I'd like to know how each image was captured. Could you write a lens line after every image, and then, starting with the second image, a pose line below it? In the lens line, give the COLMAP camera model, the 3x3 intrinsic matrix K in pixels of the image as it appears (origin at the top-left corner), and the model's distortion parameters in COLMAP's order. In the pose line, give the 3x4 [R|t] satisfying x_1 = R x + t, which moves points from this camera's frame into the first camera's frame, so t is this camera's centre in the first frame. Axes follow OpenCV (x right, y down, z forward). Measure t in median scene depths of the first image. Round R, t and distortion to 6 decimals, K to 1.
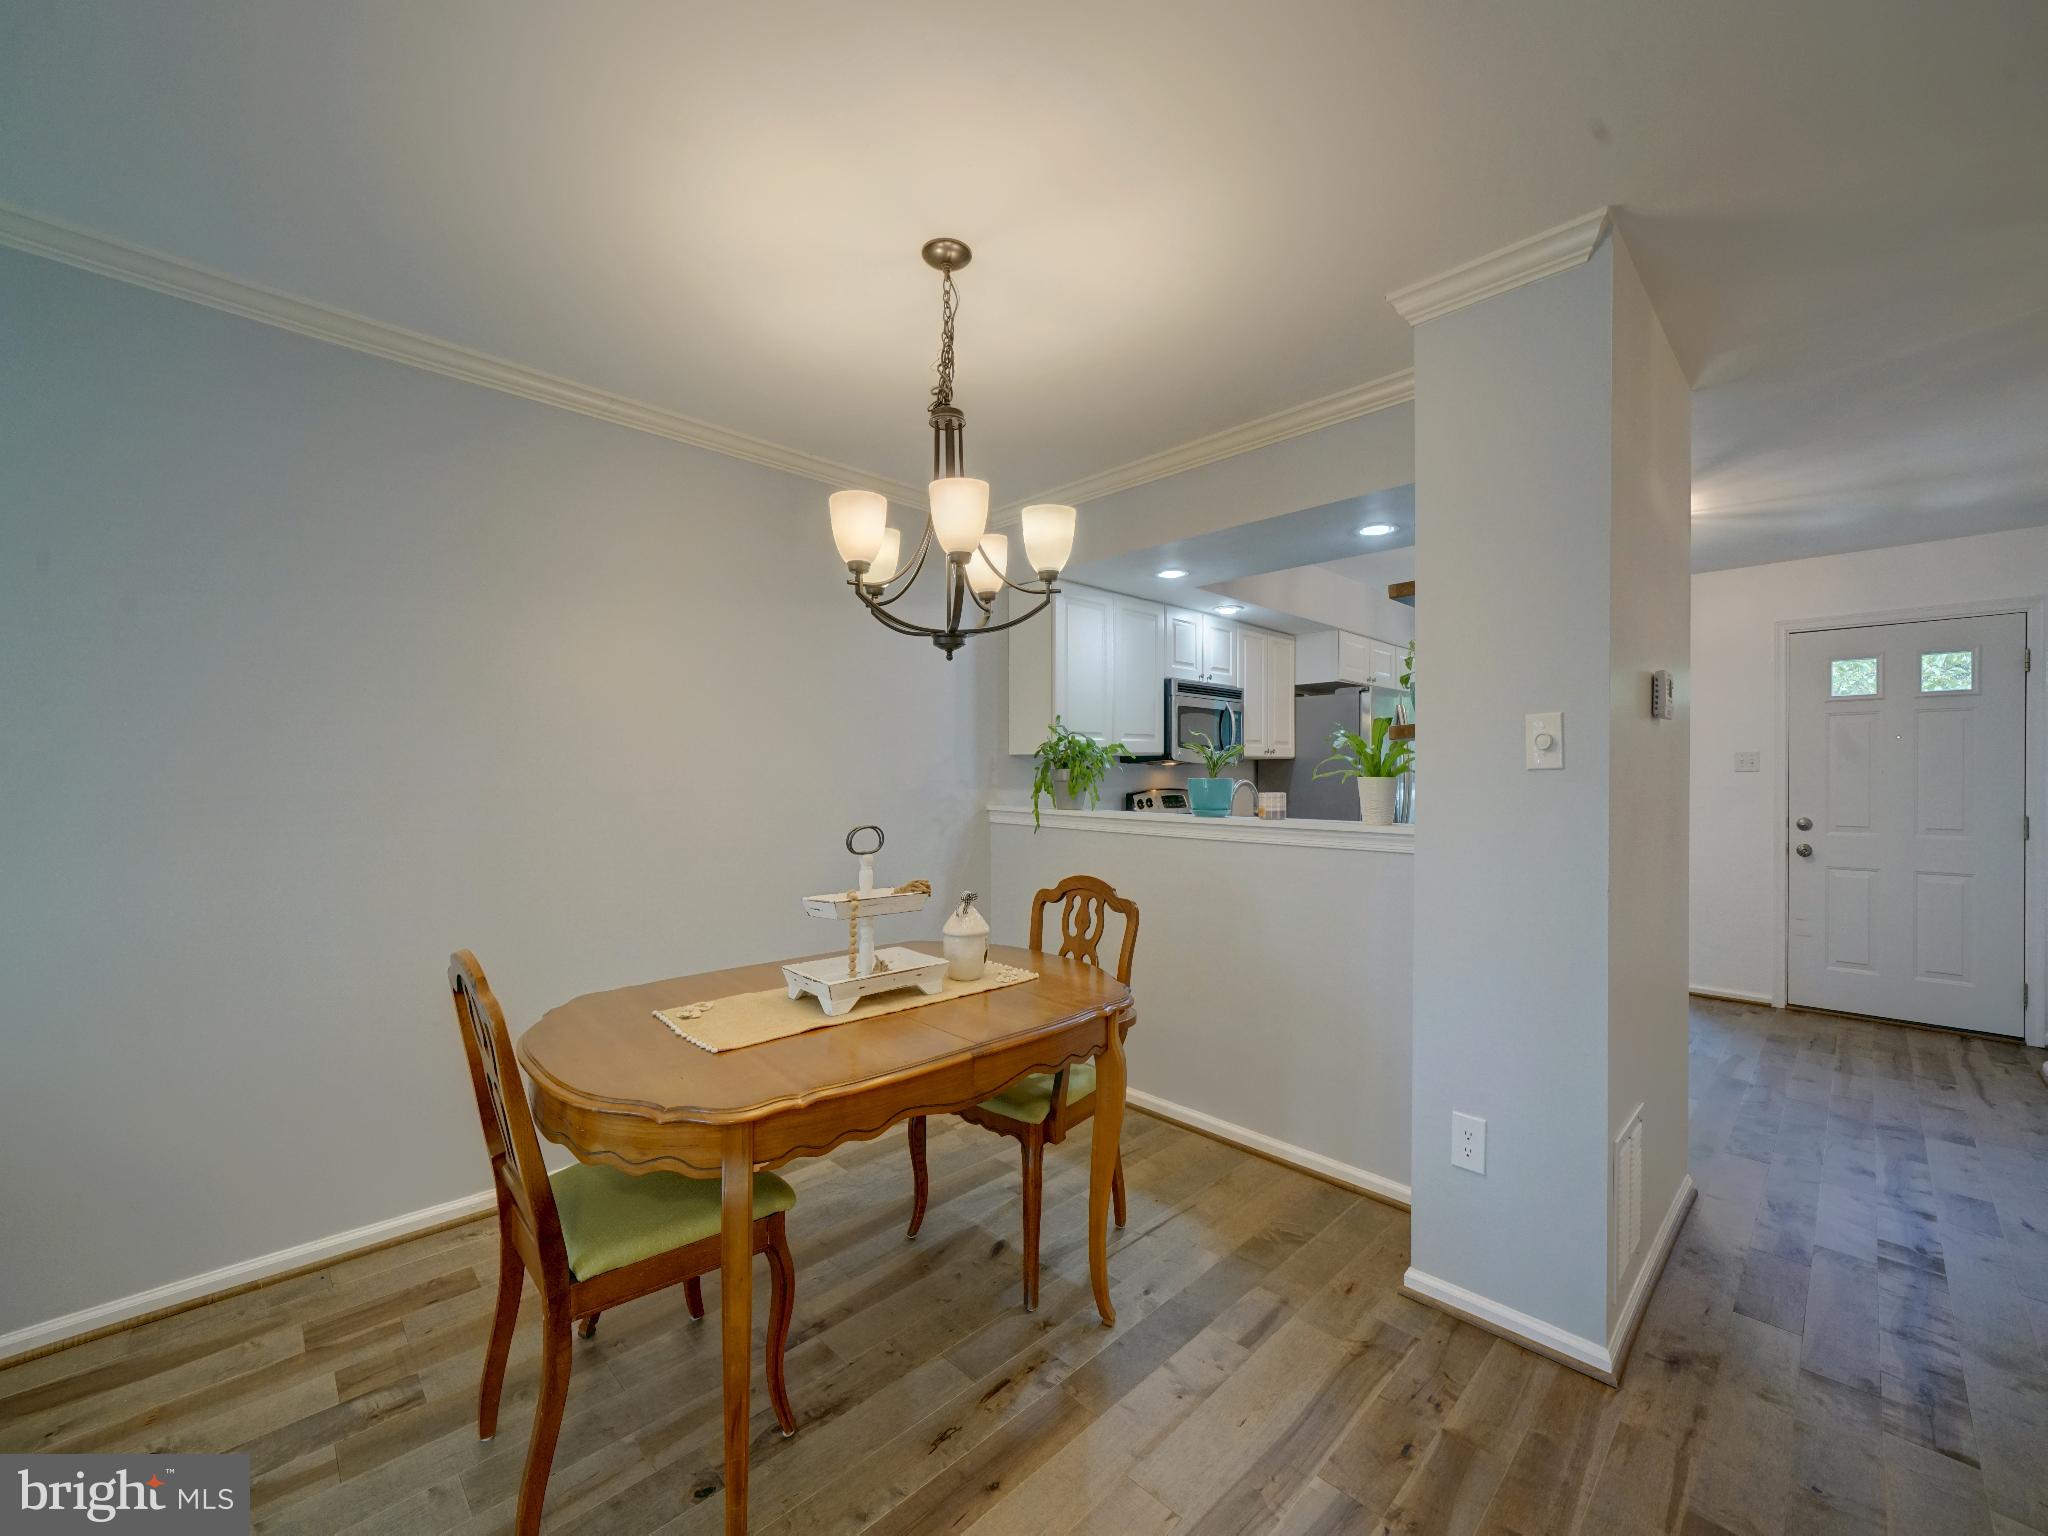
lens RADIAL K [[817.2, 0, 1011.9], [0, 817.2, 779.2], [0, 0, 1]] dist [-0.000806, 0.000302]
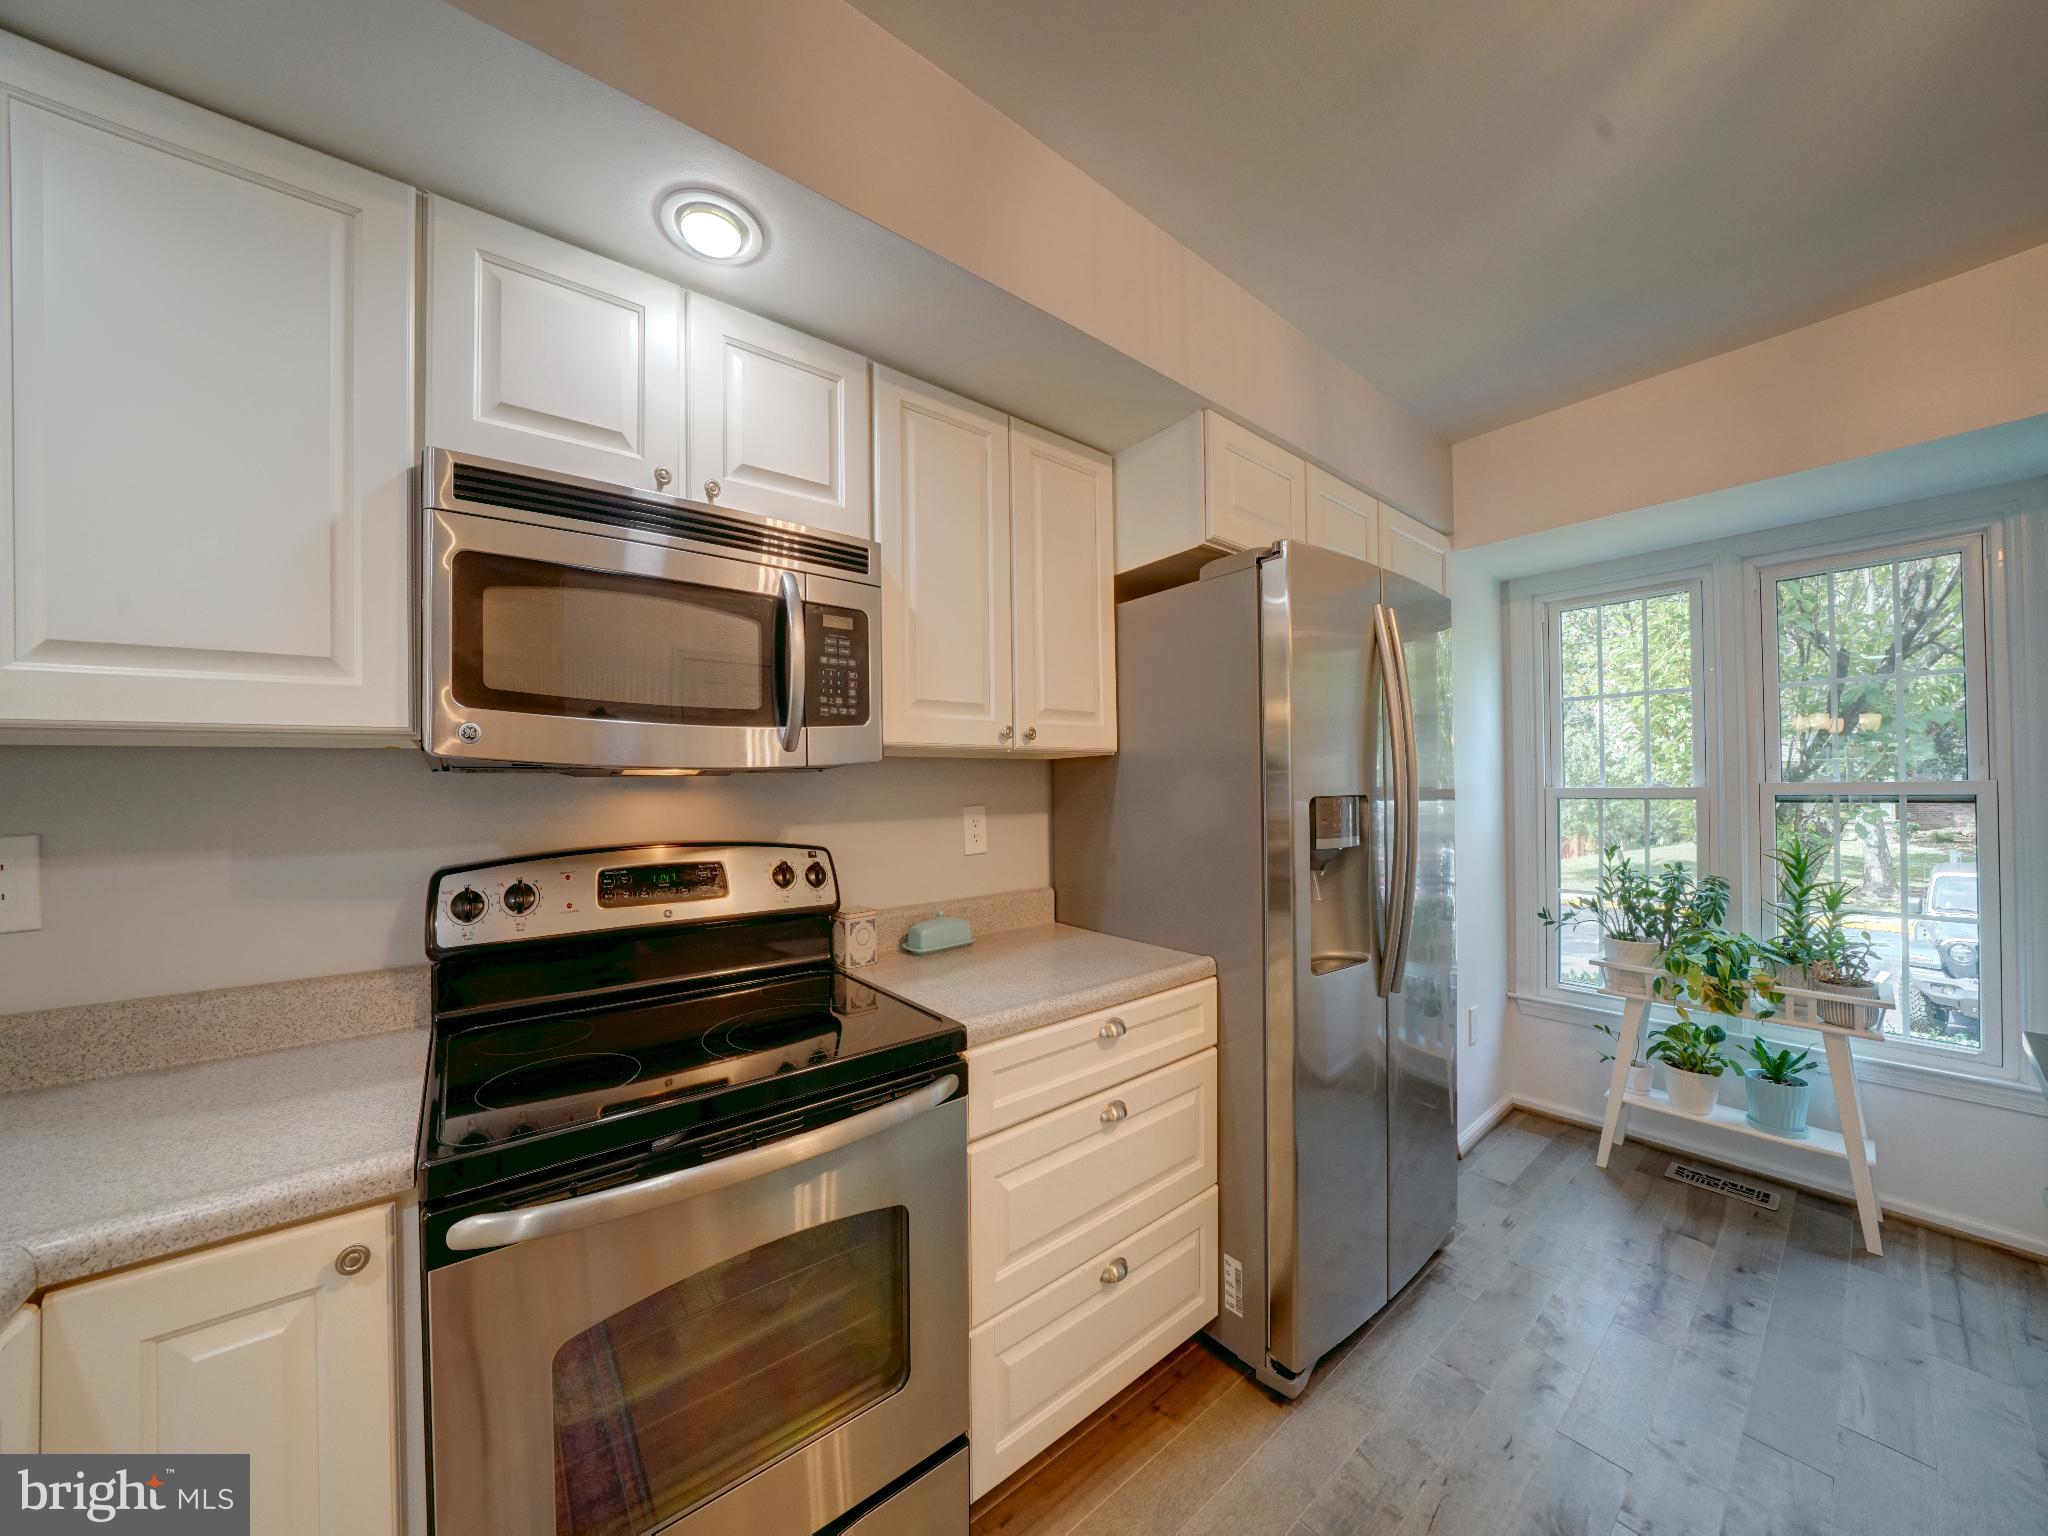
lens RADIAL K [[714.1, 0, 1016.0], [0, 714.1, 778.4], [0, 0, 1]] dist [-0.017884, 0.000312]
pose [[0.995476, -0.018454, -0.093205, 0.697475], [0.016572, 0.999644, -0.020922, -0.013784], [0.093557, 0.019282, 0.995427, 1.366771]]
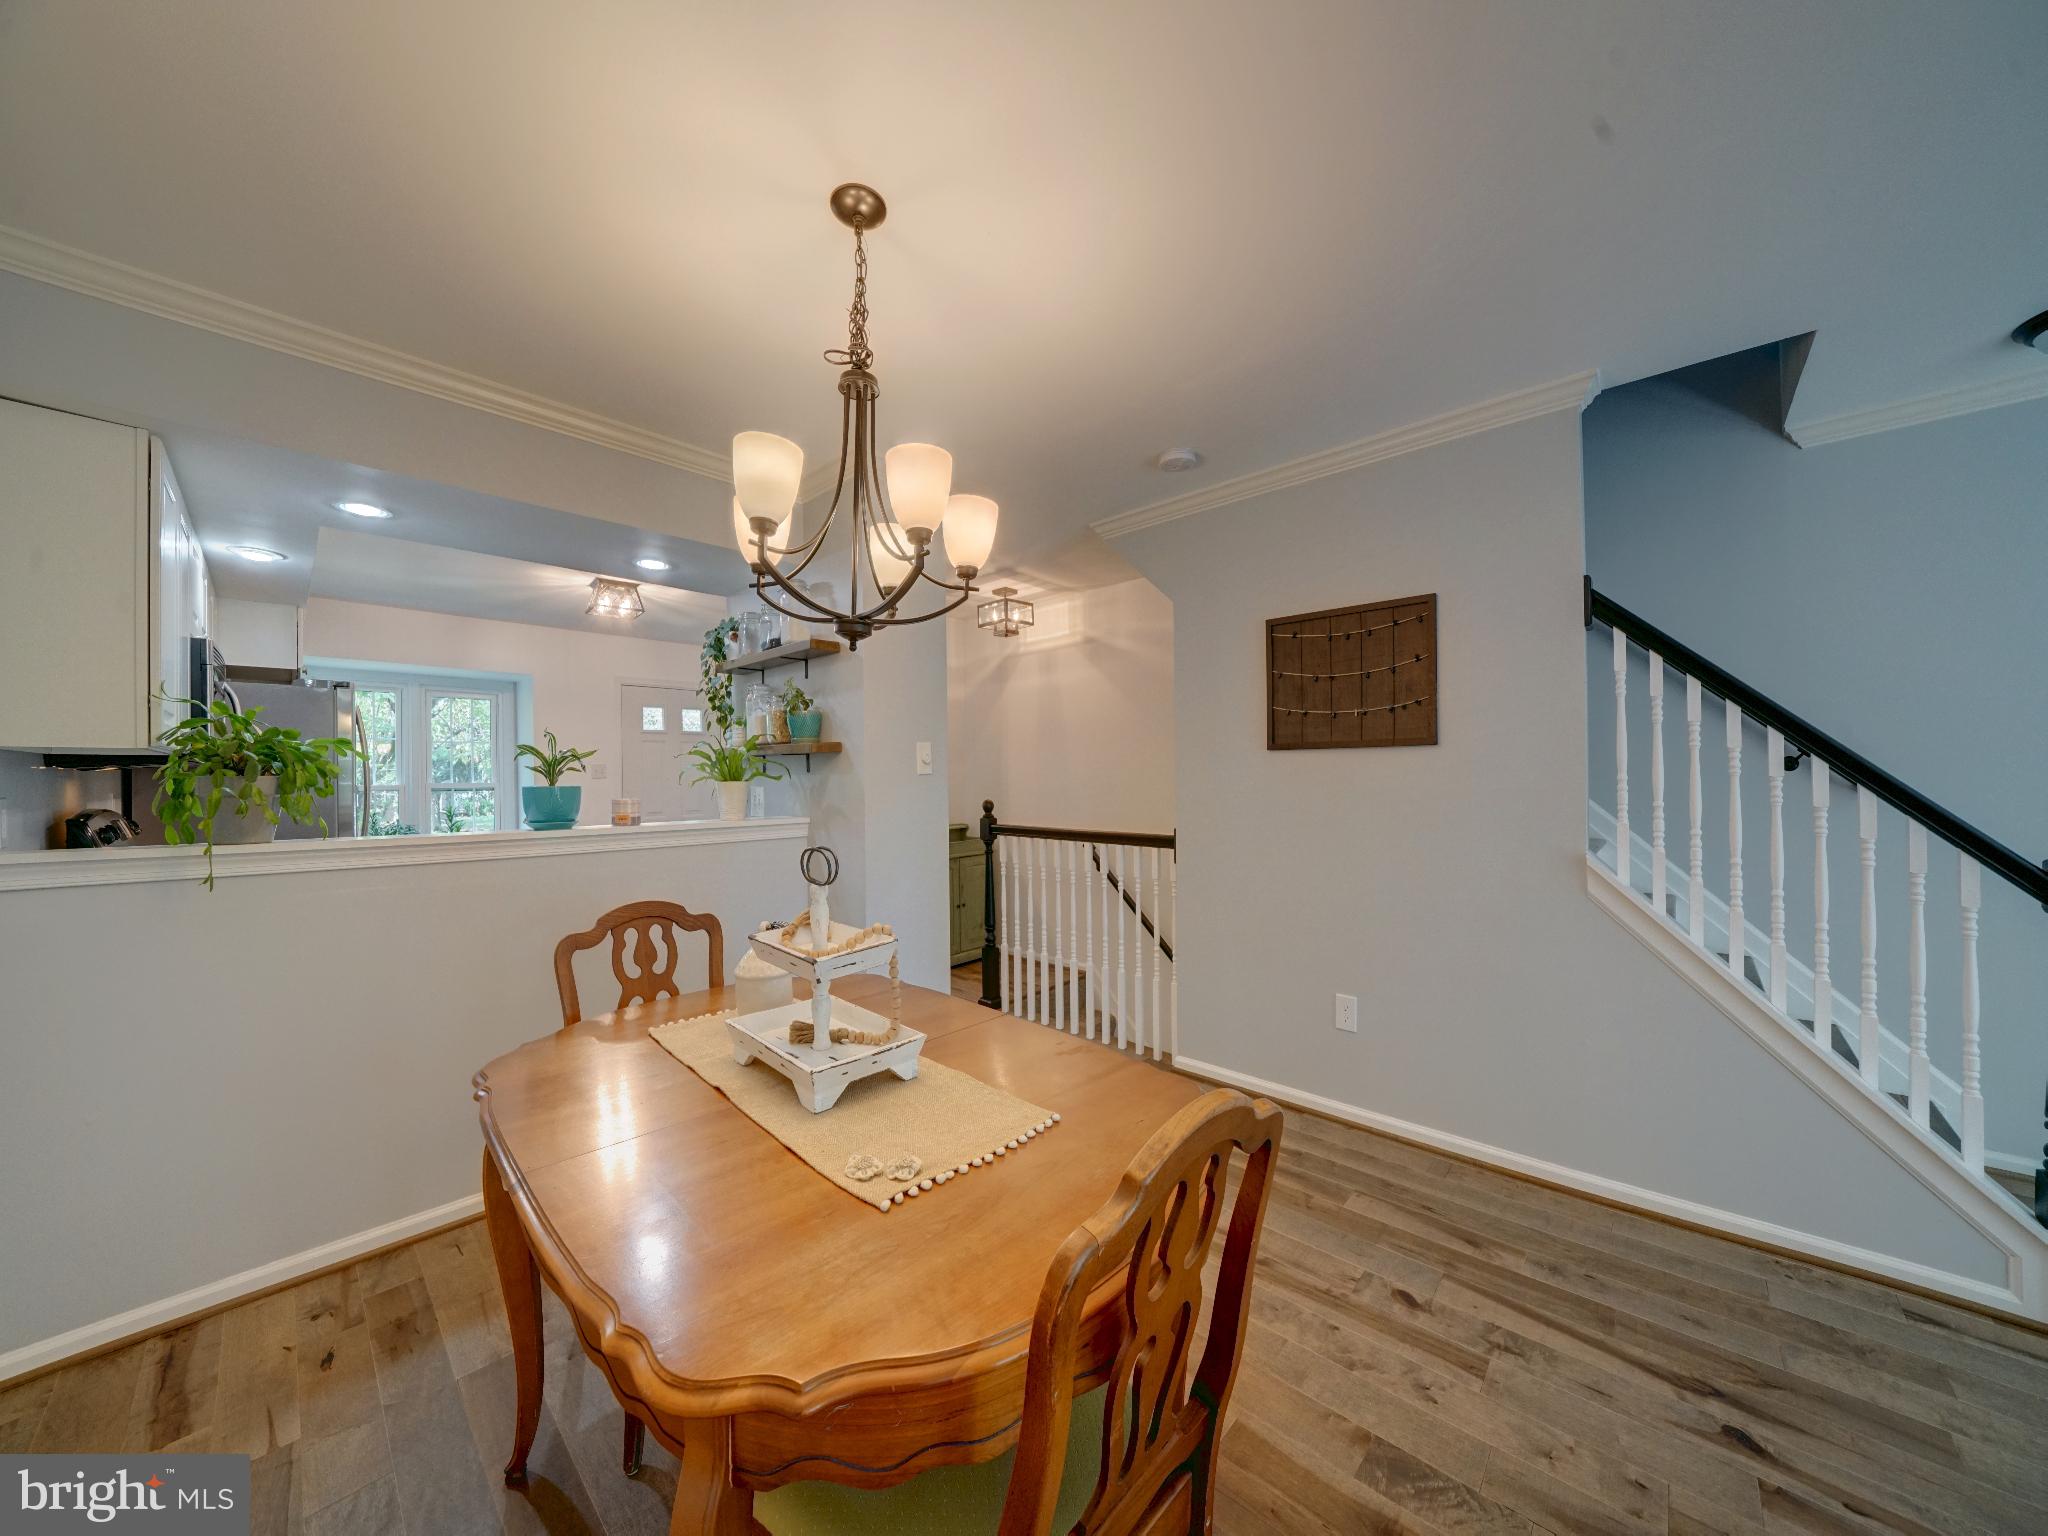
lens RADIAL K [[714.1, 0, 1016.0], [0, 714.1, 778.4], [0, 0, 1]] dist [-0.017884, 0.000312]
pose [[-0.047155, -0.001951, 0.998886, -0.663952], [0.016153, 0.999866, 0.002715, -0.003168], [-0.998757, 0.016263, -0.047117, 0.659266]]
